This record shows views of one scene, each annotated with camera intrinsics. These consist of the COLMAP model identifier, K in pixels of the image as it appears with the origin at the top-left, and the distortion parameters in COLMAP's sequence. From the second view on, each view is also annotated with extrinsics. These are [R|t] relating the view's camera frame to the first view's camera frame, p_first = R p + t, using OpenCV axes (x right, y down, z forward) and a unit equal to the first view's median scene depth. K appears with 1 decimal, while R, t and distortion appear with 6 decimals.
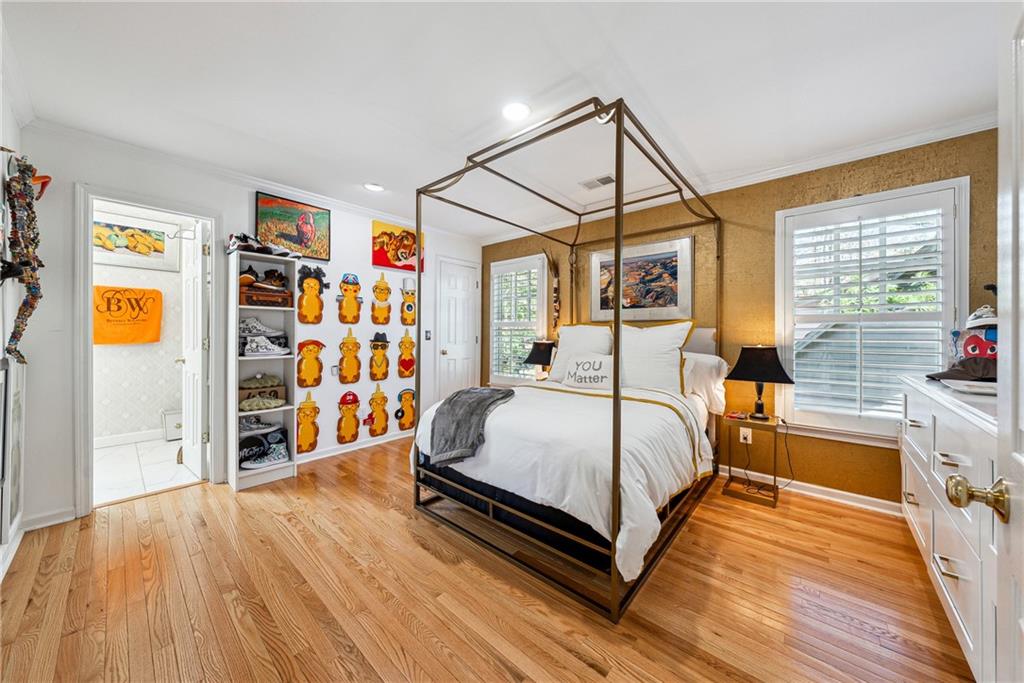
lens RADIAL K [[359.6, 0, 507.8], [0, 359.6, 335.4], [0, 0, 1]] dist [-0.004256, -0.000207]
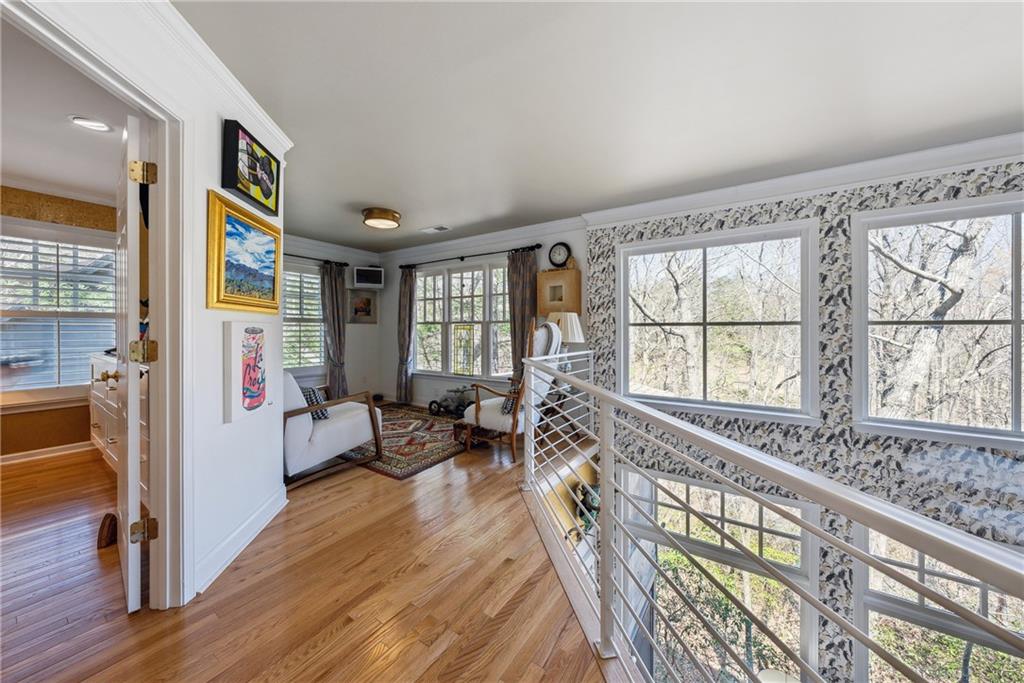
lens RADIAL K [[359.6, 0, 513.0], [0, 359.6, 331.2], [0, 0, 1]] dist [-0.004256, -0.000207]
pose [[-0.129487, -0.004832, 0.991569, -0.541638], [-0.004203, 0.999982, 0.004325, -0.005613], [-0.991572, -0.003608, -0.129504, -0.500008]]
